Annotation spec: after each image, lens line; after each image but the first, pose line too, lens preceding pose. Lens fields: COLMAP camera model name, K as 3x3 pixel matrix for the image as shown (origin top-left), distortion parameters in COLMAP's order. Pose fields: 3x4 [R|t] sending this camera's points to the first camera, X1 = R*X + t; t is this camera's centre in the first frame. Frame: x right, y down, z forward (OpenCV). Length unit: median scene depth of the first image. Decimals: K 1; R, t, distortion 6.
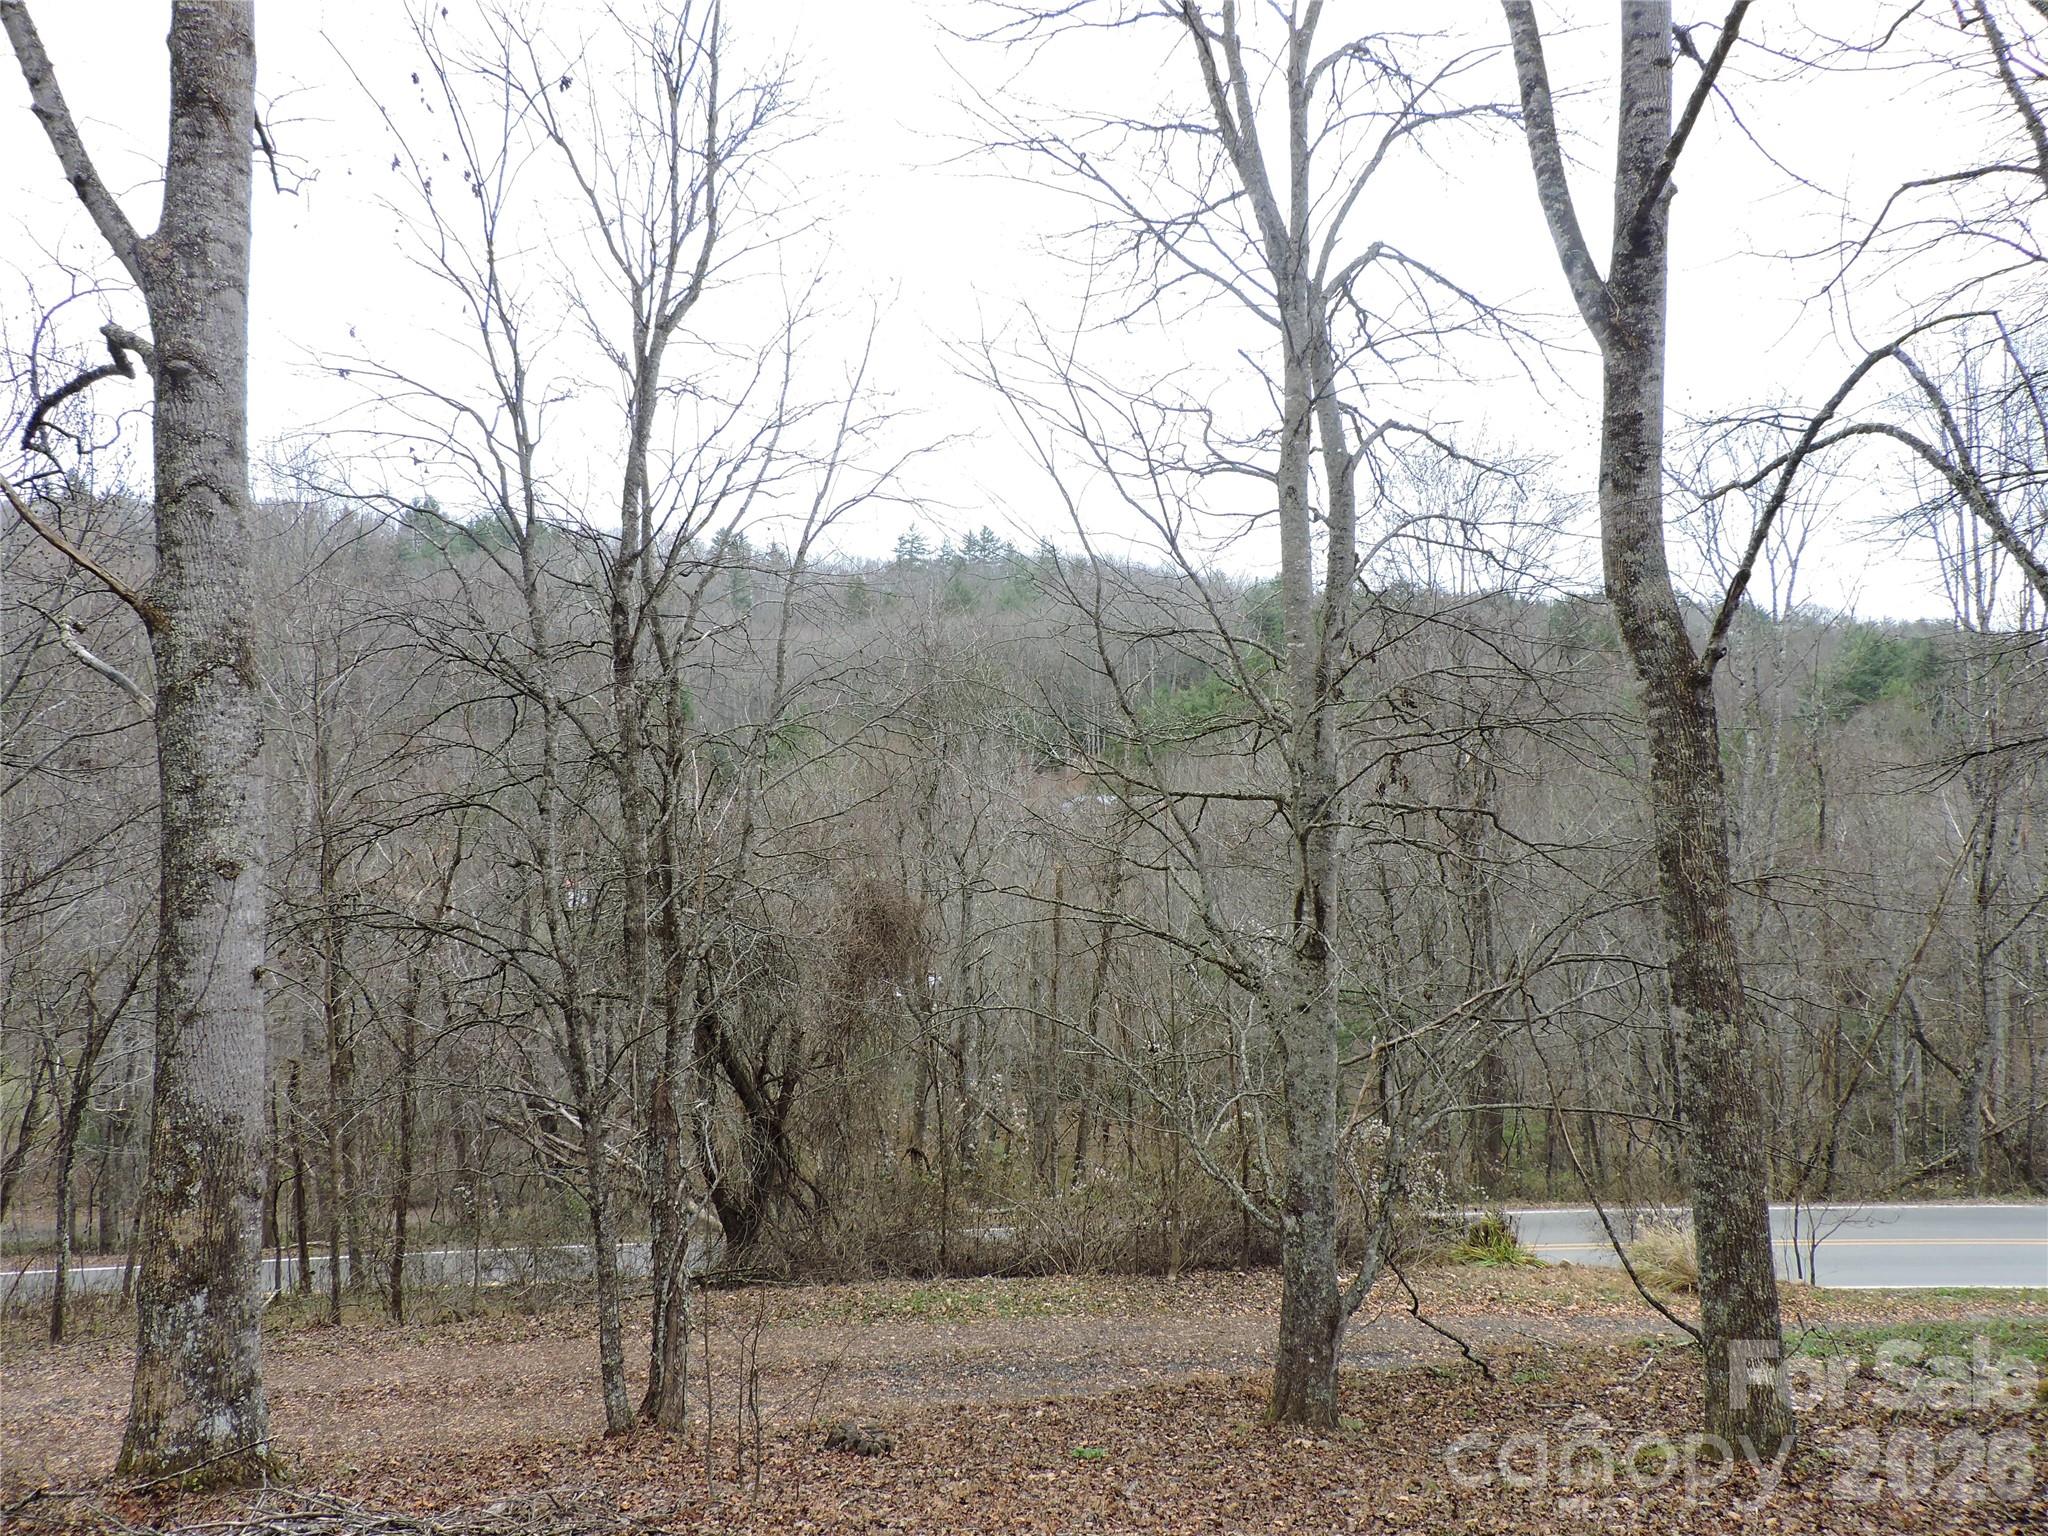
lens RADIAL K [[1441.2, 0, 1024.0], [0, 1441.2, 768.0], [0, 0, 1]] dist [-0.023979, 0.003648]
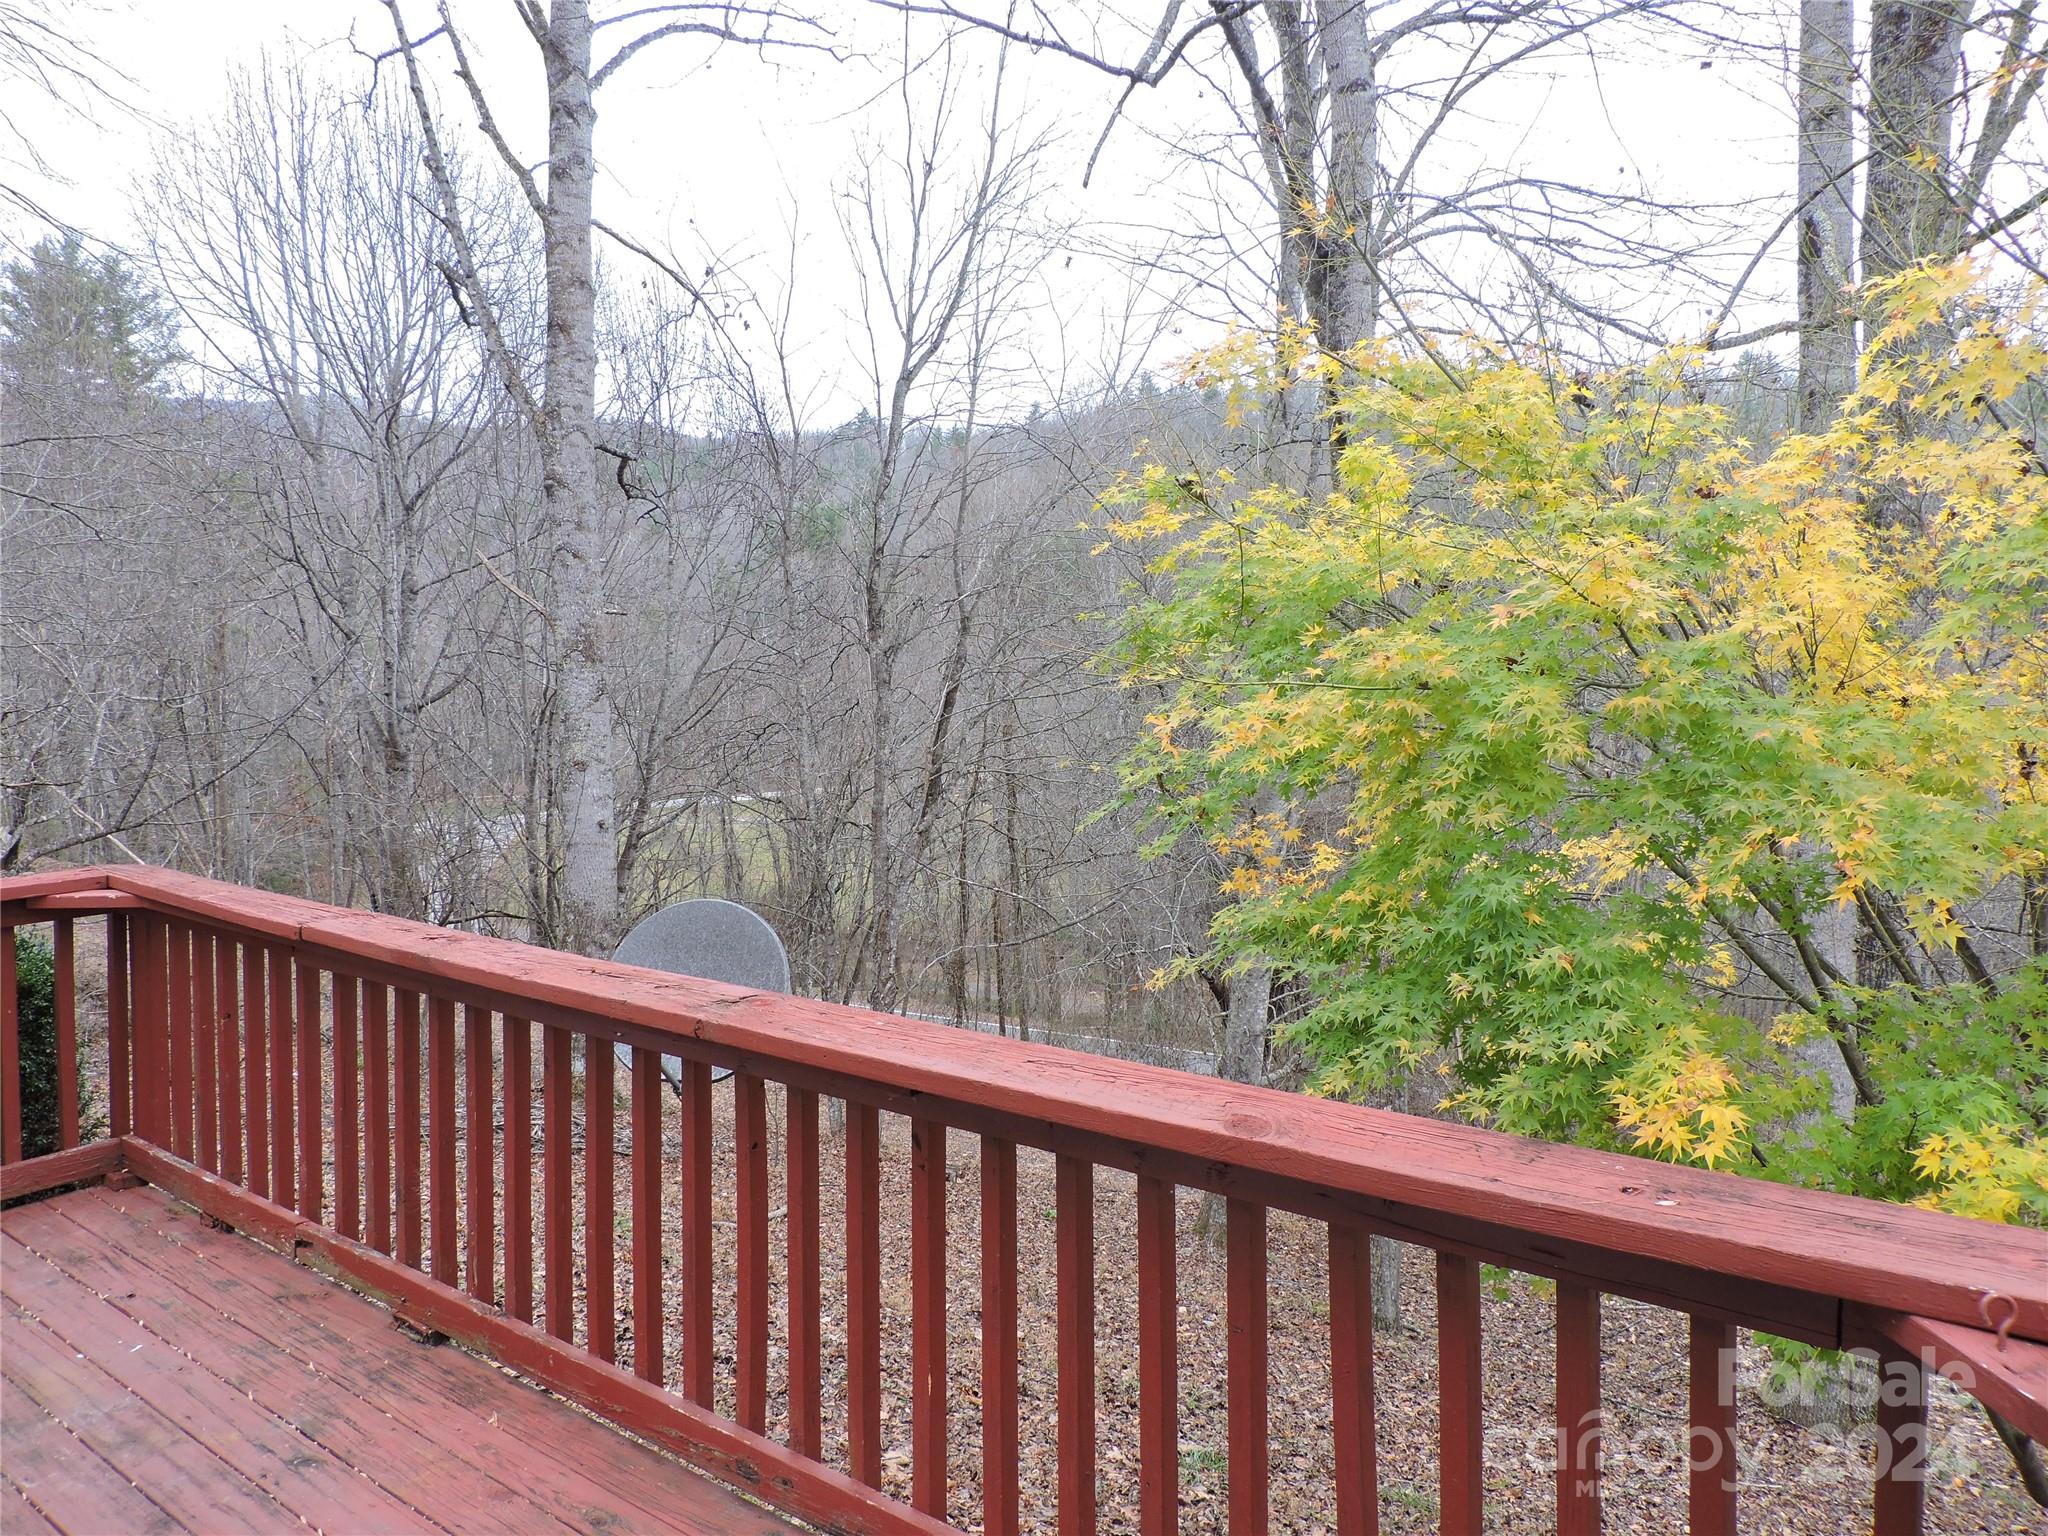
lens RADIAL K [[1436.2, 0, 1024.0], [0, 1436.2, 768.0], [0, 0, 1]] dist [-0.029953, 0.007012]
pose [[0.781455, 0.048348, -0.622085, 0.973981], [0.016366, 0.995062, 0.097894, -0.091003], [0.623747, -0.086681, 0.776805, -0.045054]]
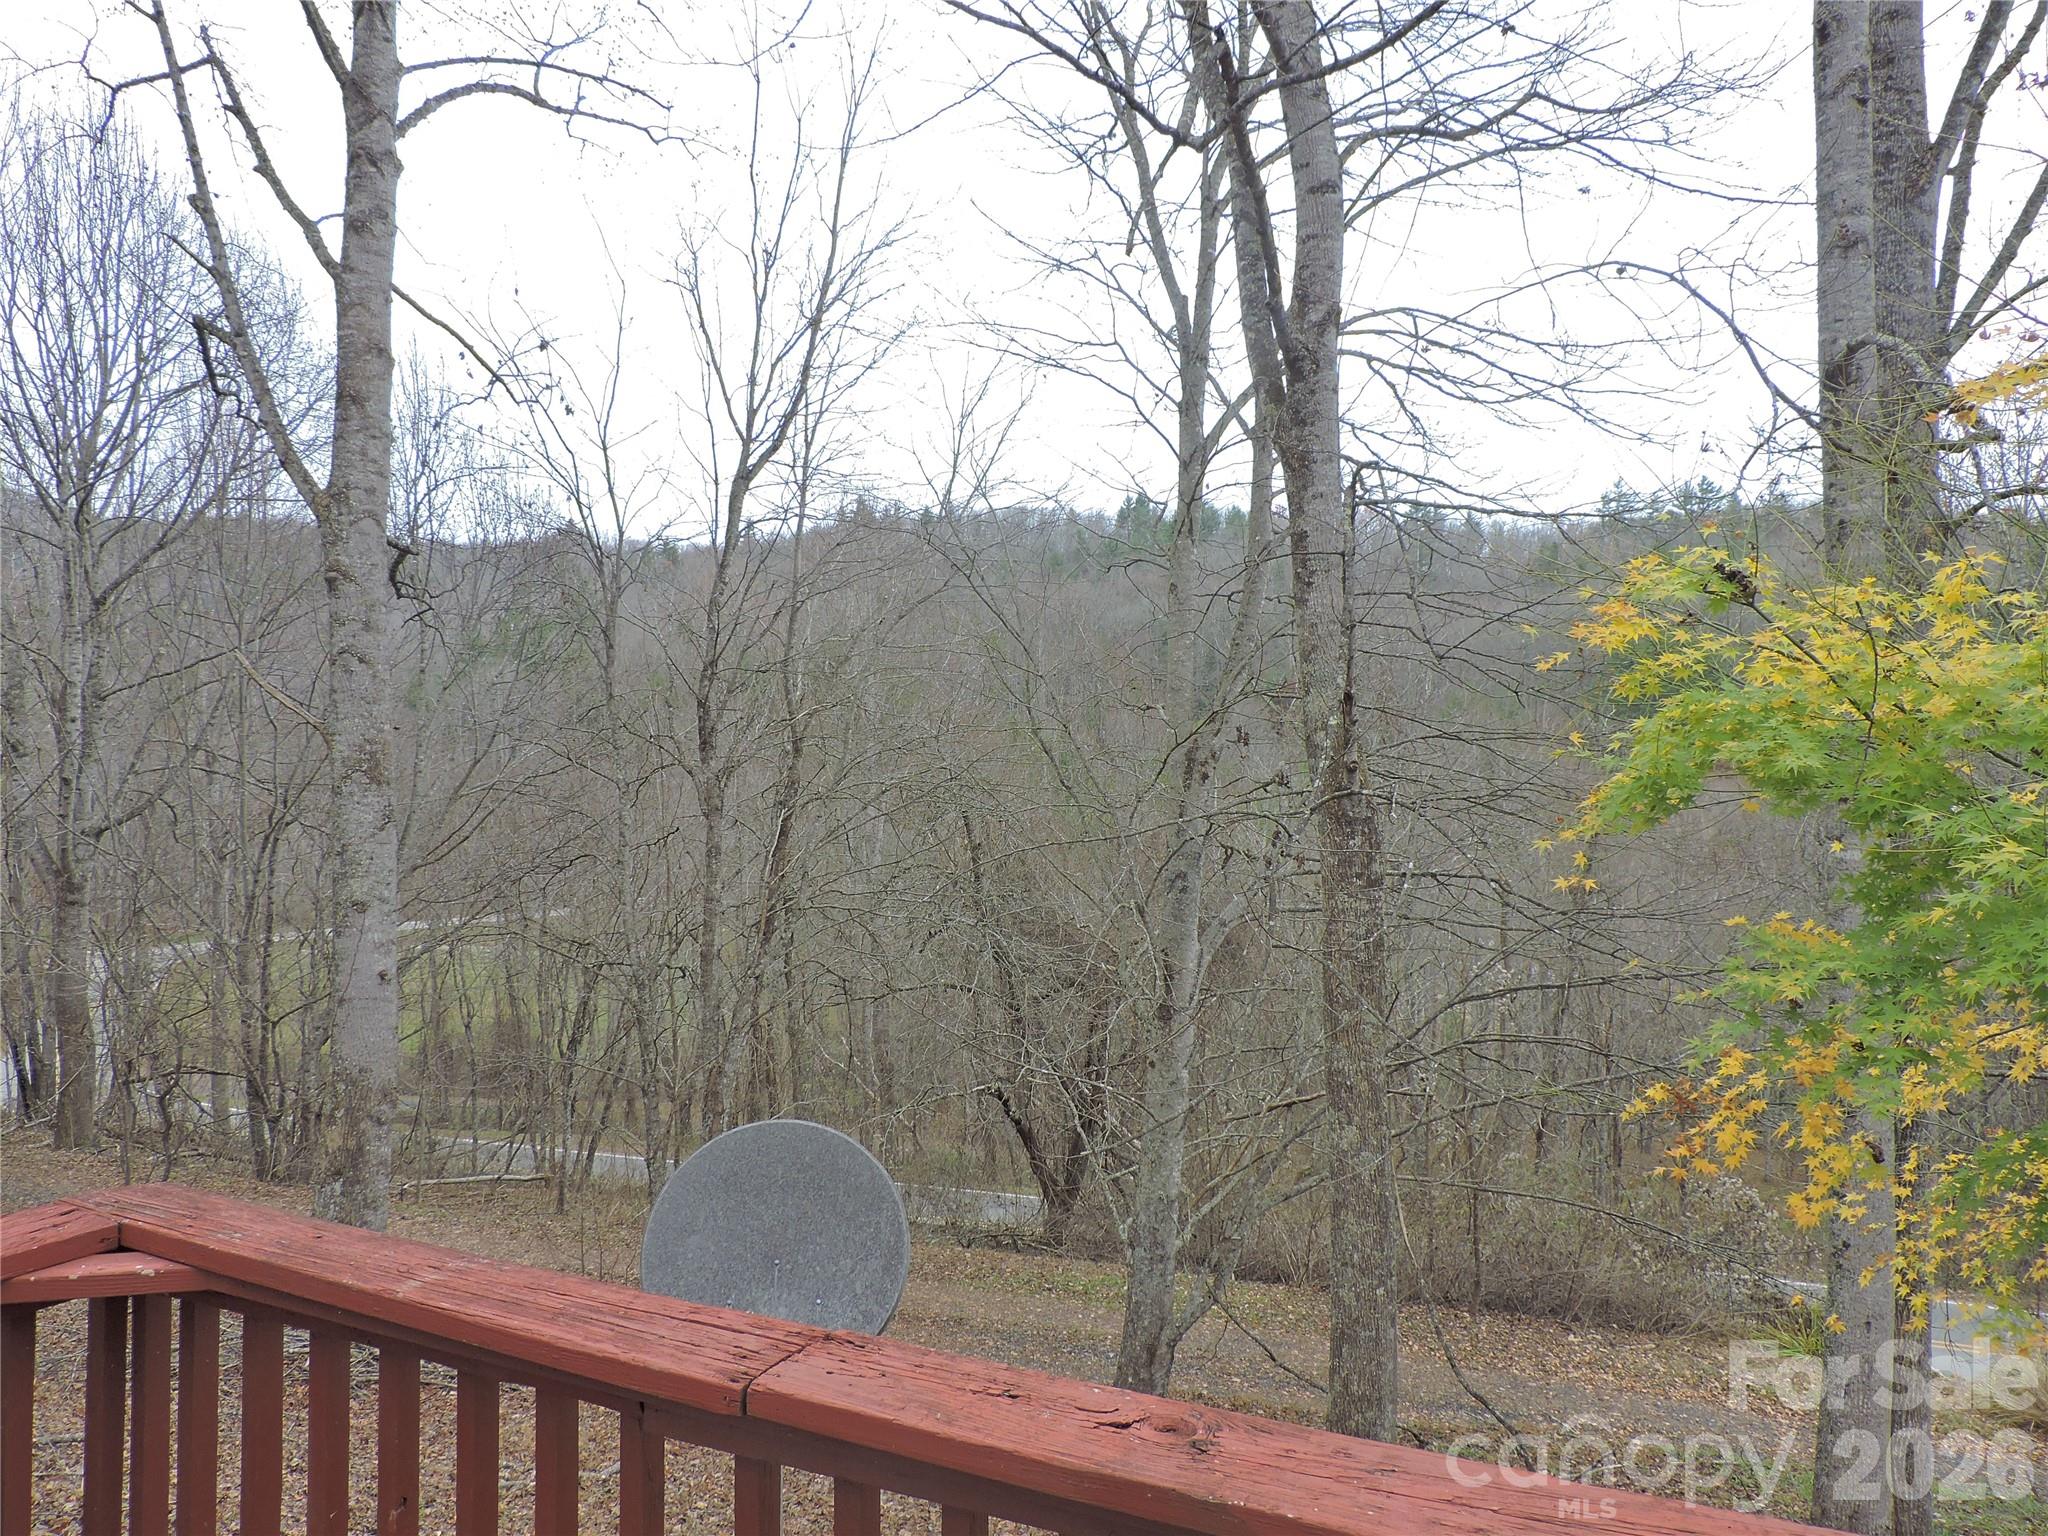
lens RADIAL K [[1441.2, 0, 1024.0], [0, 1441.2, 768.0], [0, 0, 1]] dist [-0.023979, 0.003648]
pose [[0.888555, 0.004603, -0.458748, 0.752578], [0.003404, 0.999856, 0.016626, -0.096696], [0.458758, -0.016335, 0.888411, -0.024894]]
